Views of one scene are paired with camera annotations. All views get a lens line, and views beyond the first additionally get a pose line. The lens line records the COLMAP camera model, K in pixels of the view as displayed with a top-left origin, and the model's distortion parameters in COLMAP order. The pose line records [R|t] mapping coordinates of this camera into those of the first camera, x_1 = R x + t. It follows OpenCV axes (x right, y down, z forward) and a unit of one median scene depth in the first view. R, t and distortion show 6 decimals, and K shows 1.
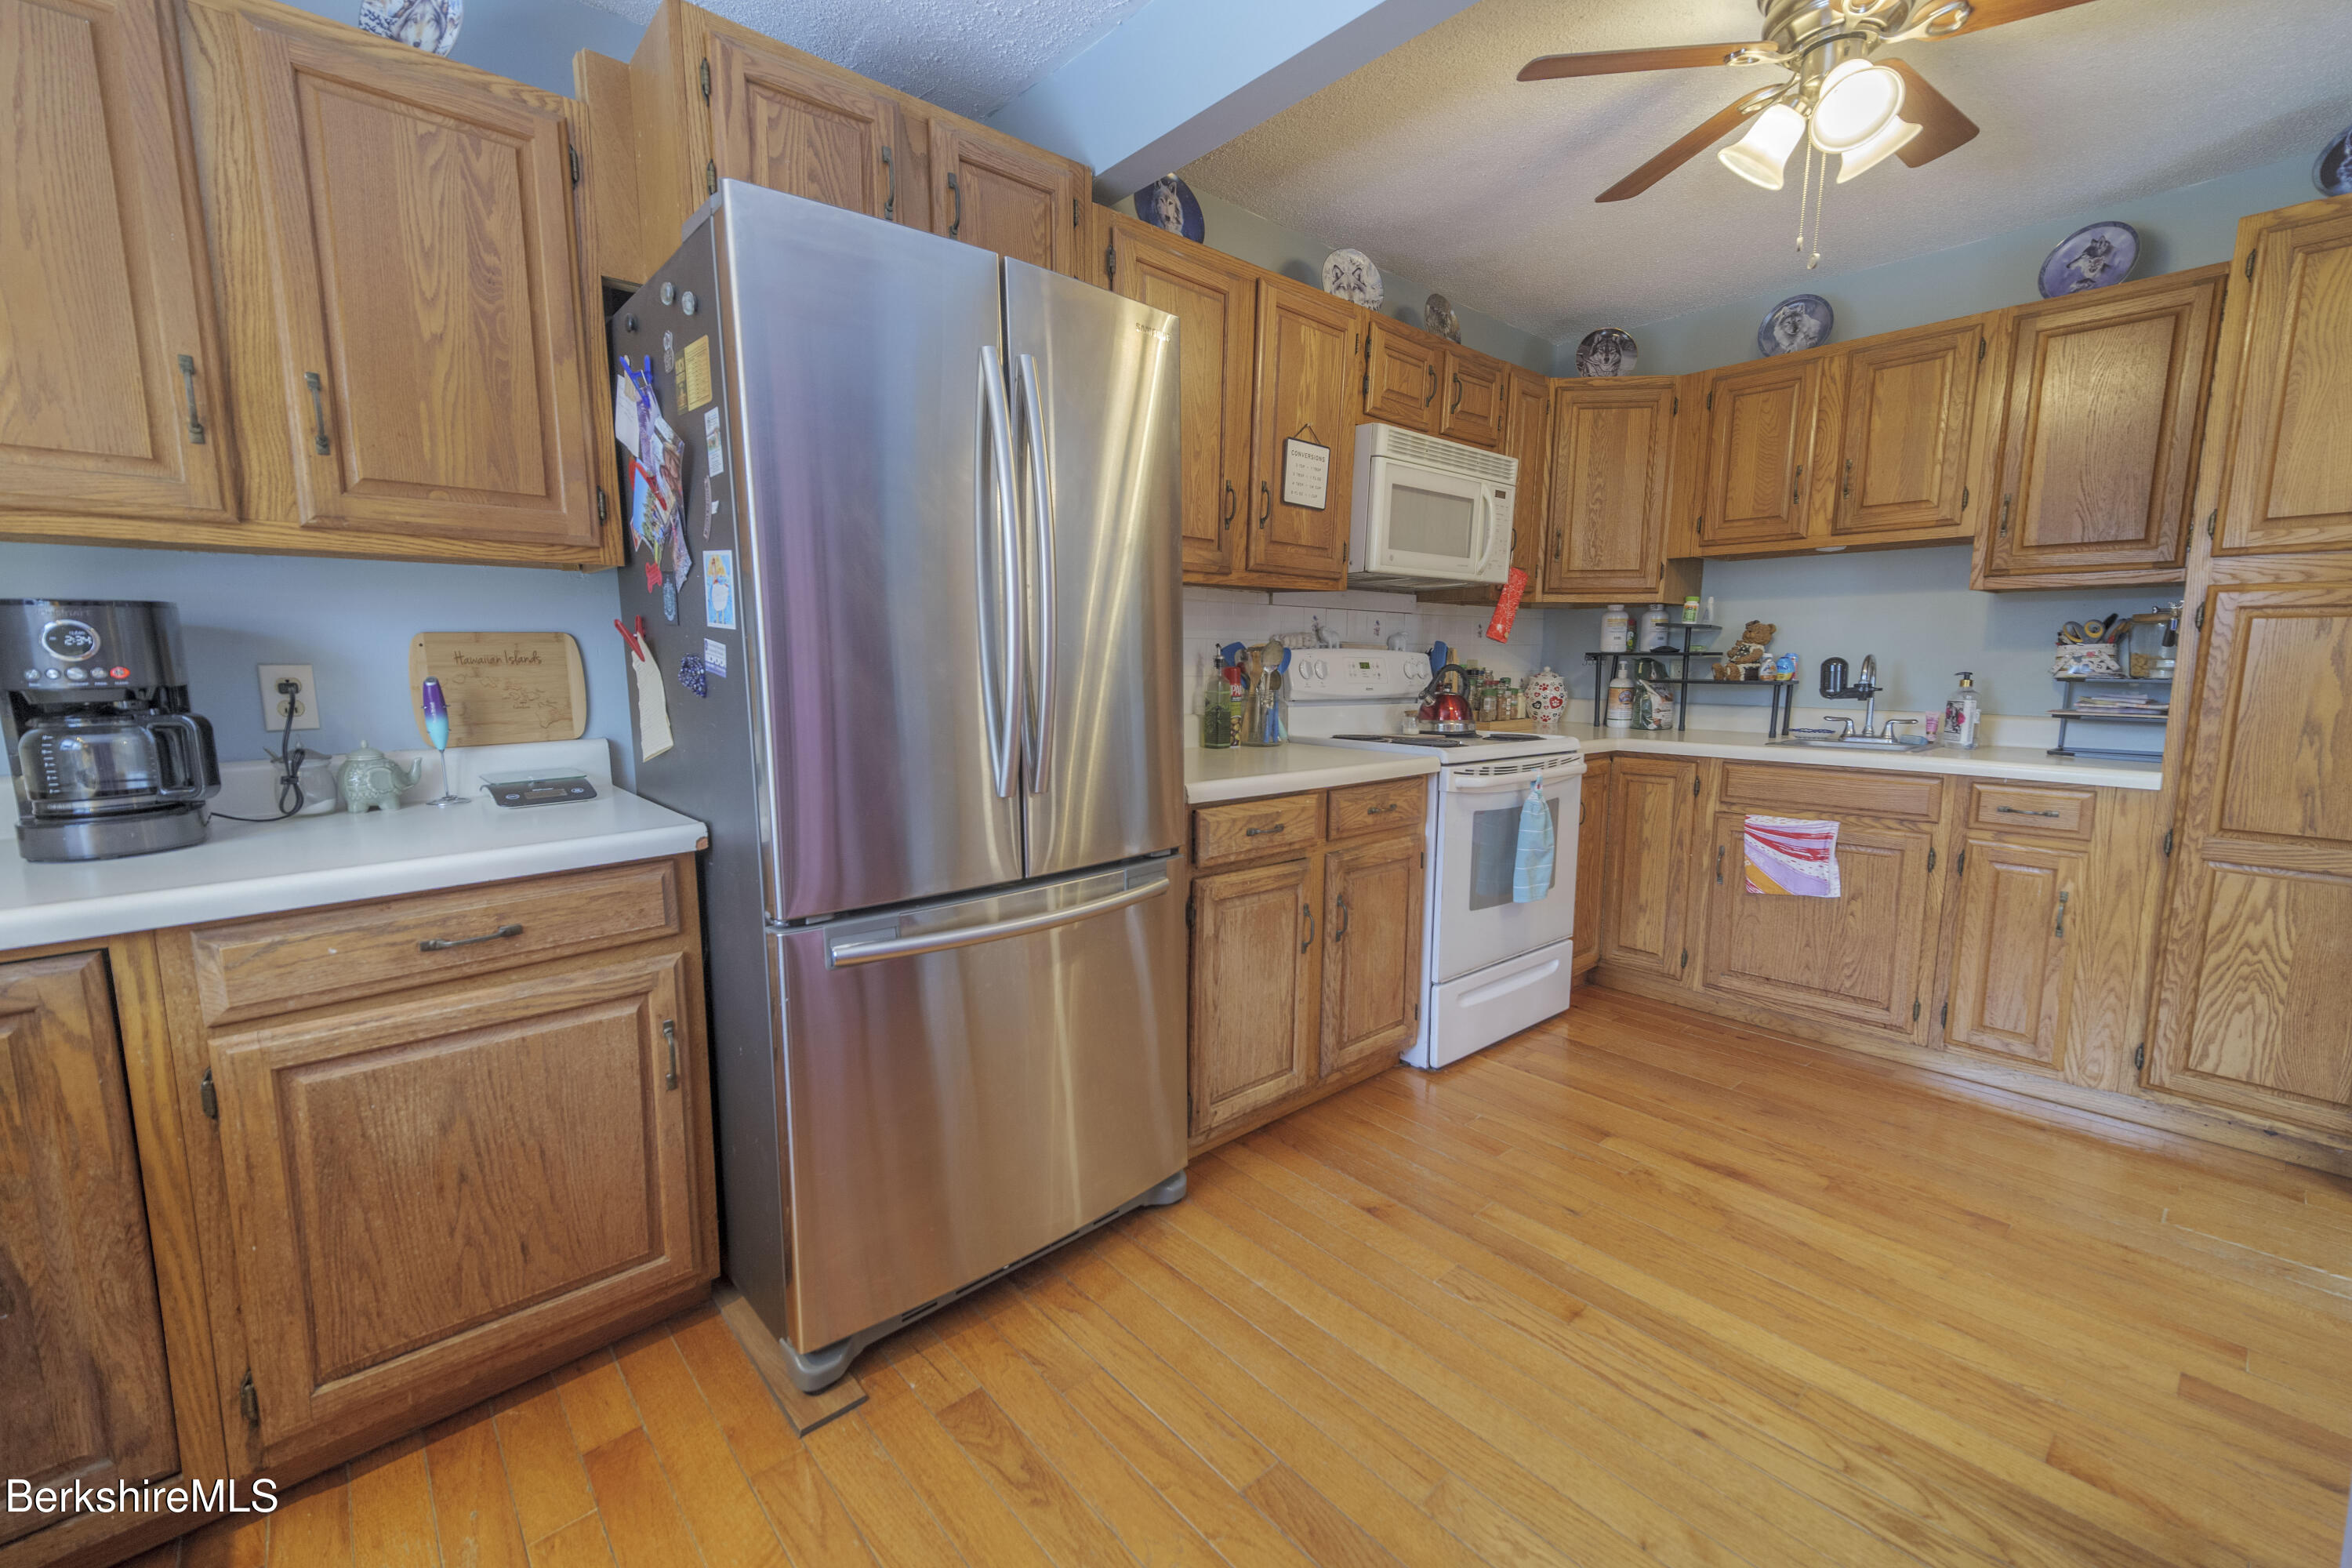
lens RADIAL K [[980.3, 0, 1181.0], [0, 980.3, 780.6], [0, 0, 1]] dist [0.044087, -0.000082]
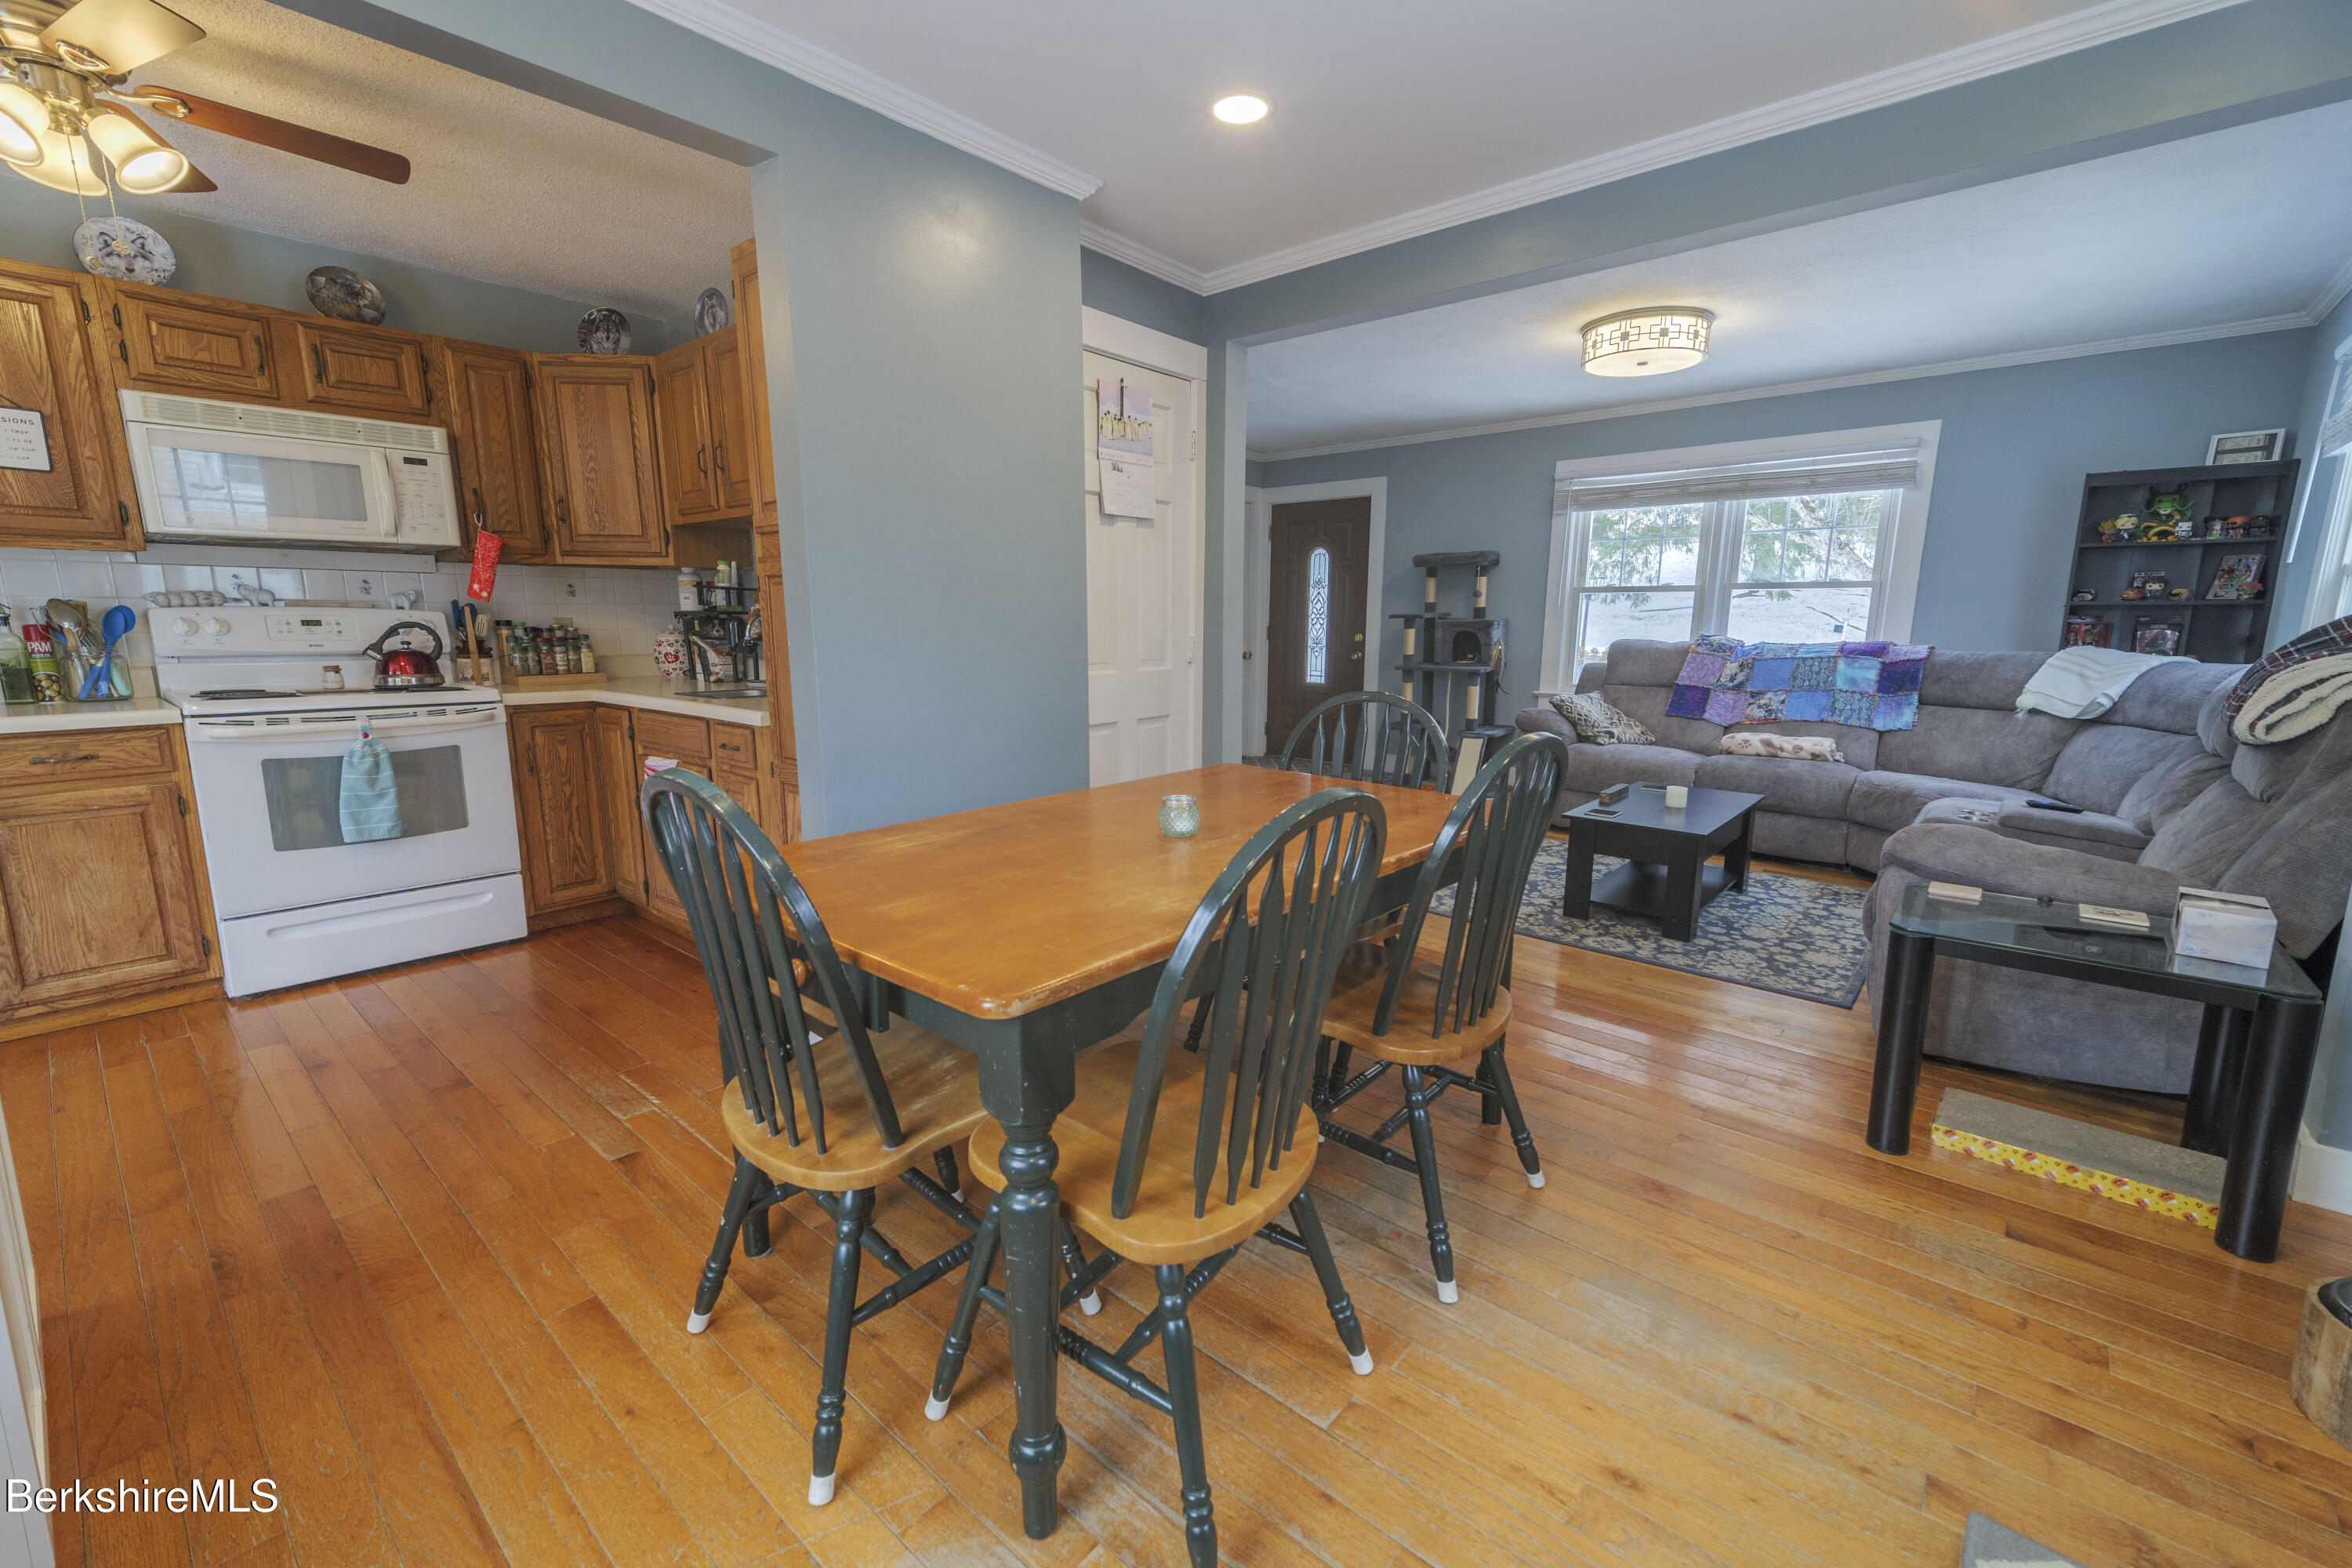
lens RADIAL K [[950.8, 0, 1192.3], [0, 950.8, 790.3], [0, 0, 1]] dist [0.002385, 0.000123]
pose [[0.990404, -0.025419, 0.135847, 1.179362], [0.017376, 0.998043, 0.060069, 0.020273], [-0.137109, -0.057132, 0.988907, -0.177084]]
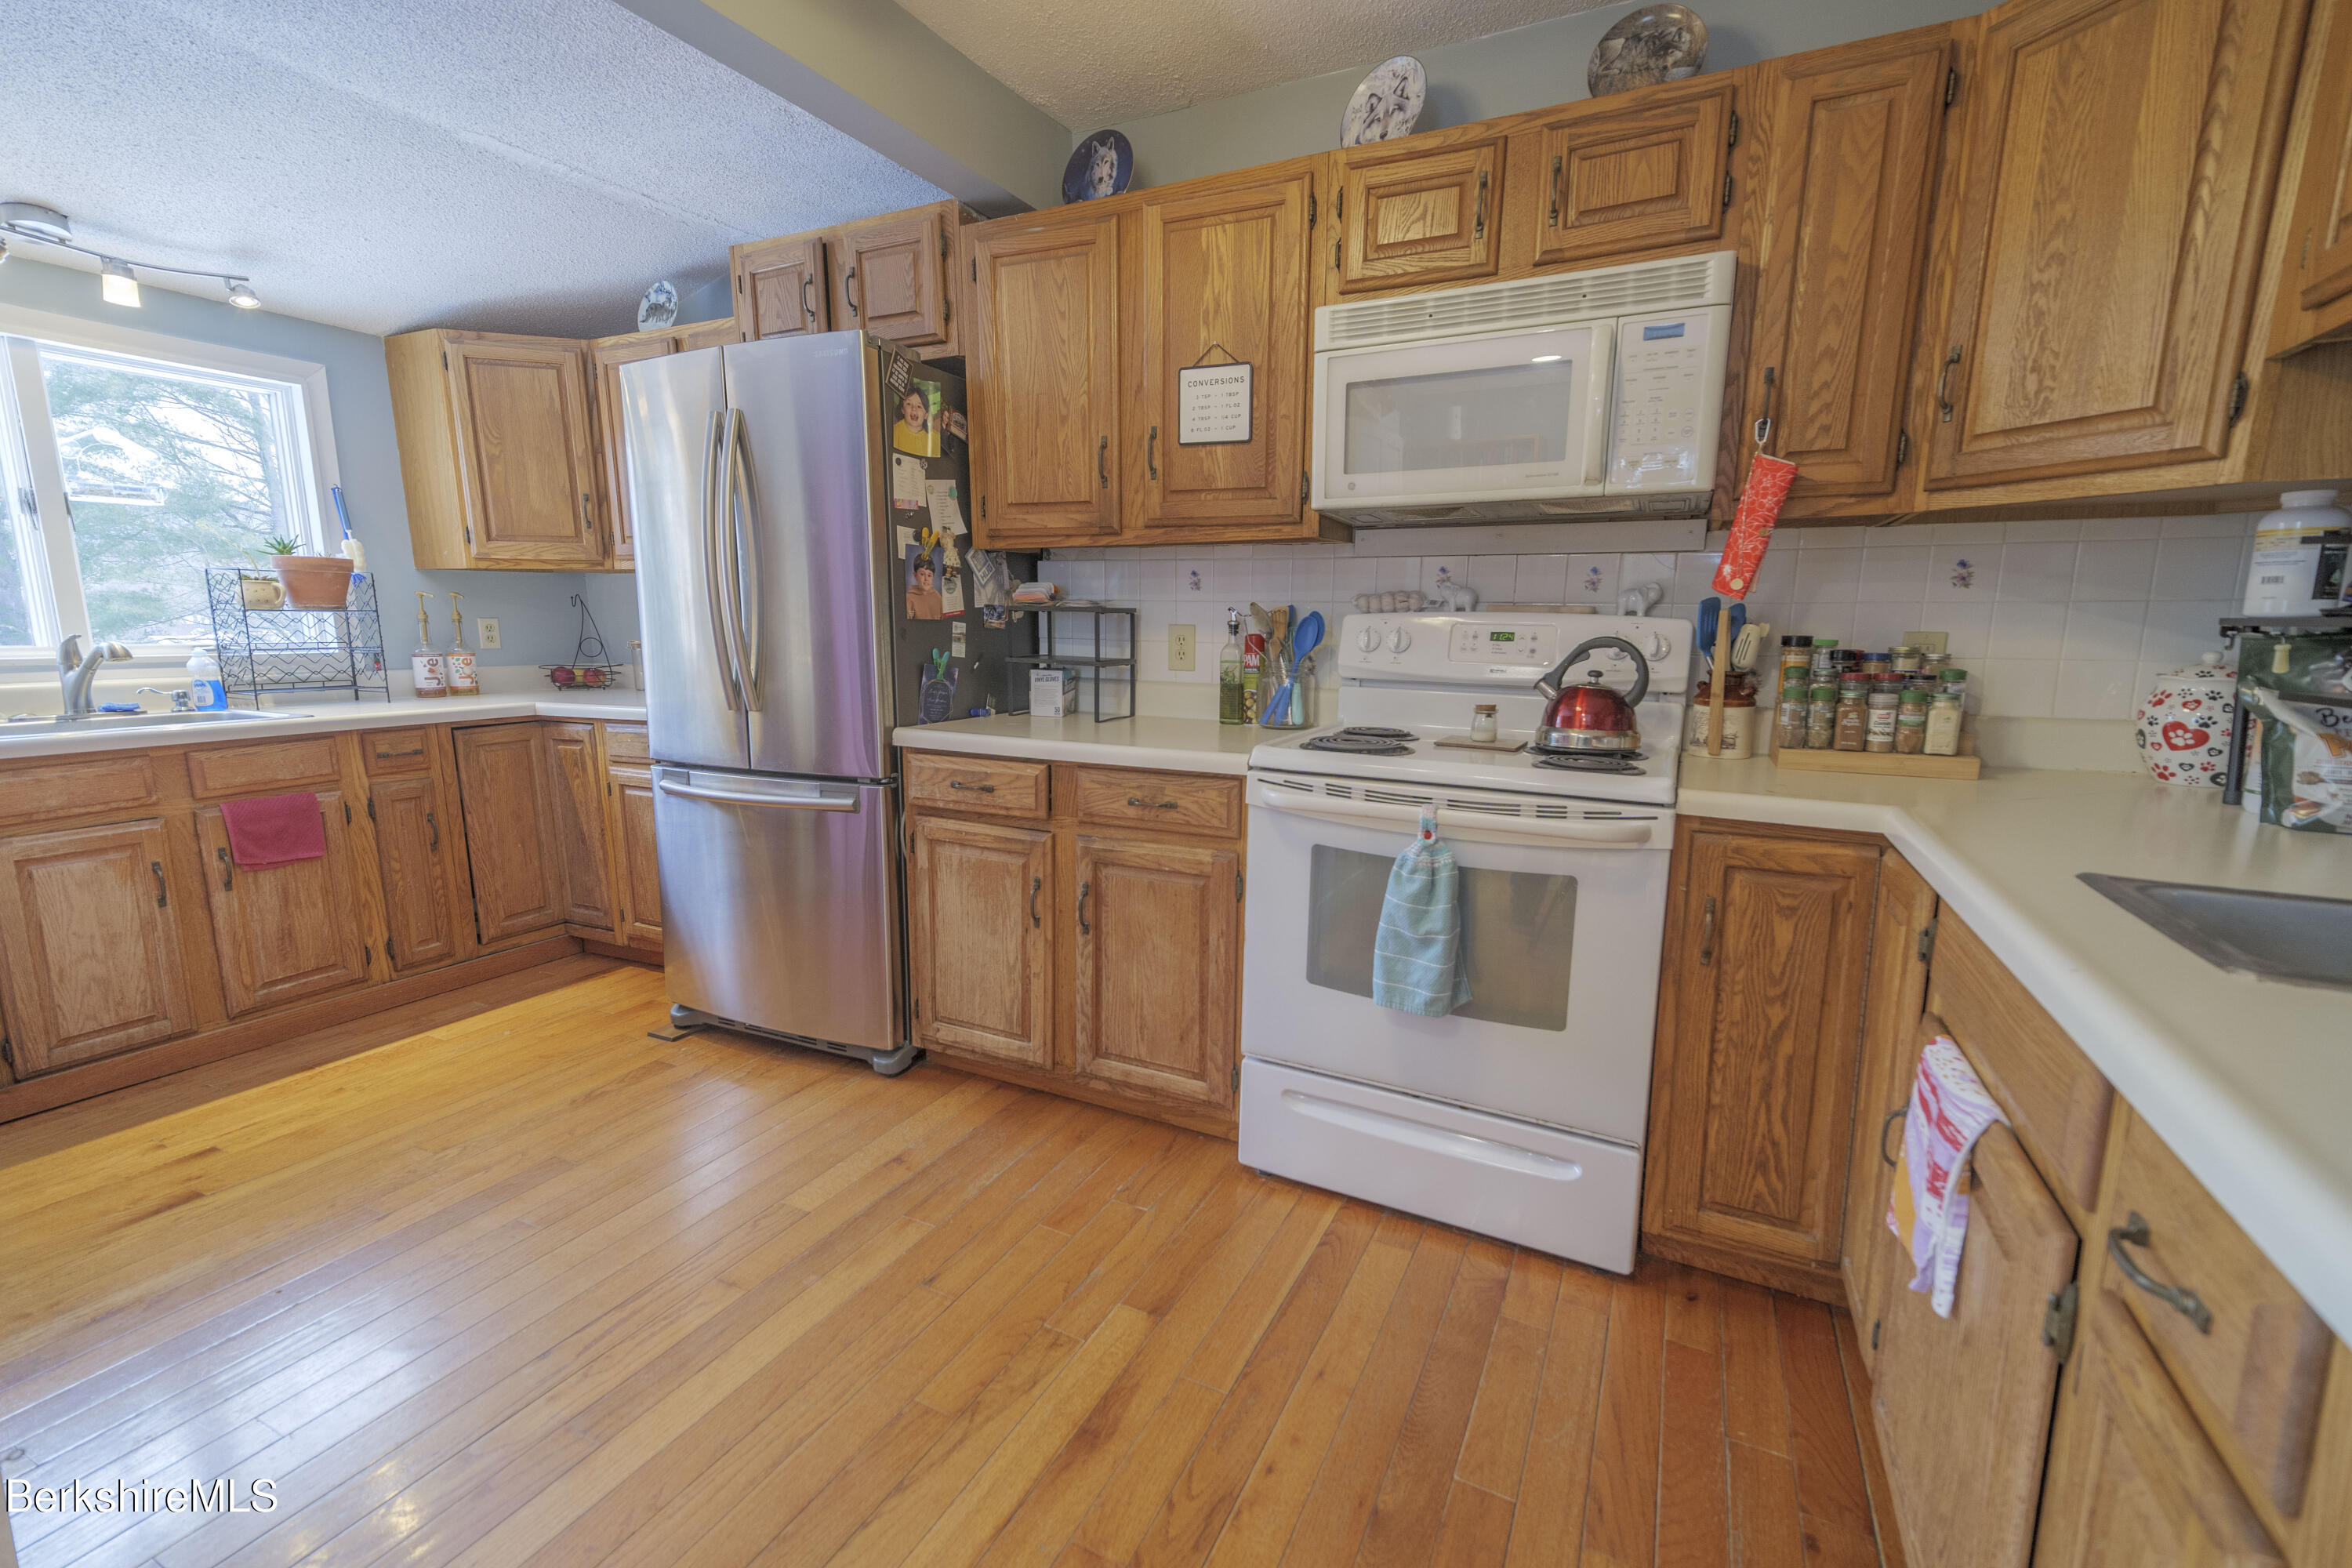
lens RADIAL K [[1002.8, 0, 1196.7], [0, 1002.8, 780.9], [0, 0, 1]] dist [0.050019, -0.020334]
pose [[0.373543, 0.147412, -0.915825, 0.926589], [-0.124765, 0.986305, 0.107868, -0.080821], [0.919184, 0.073970, 0.386820, 0.650161]]
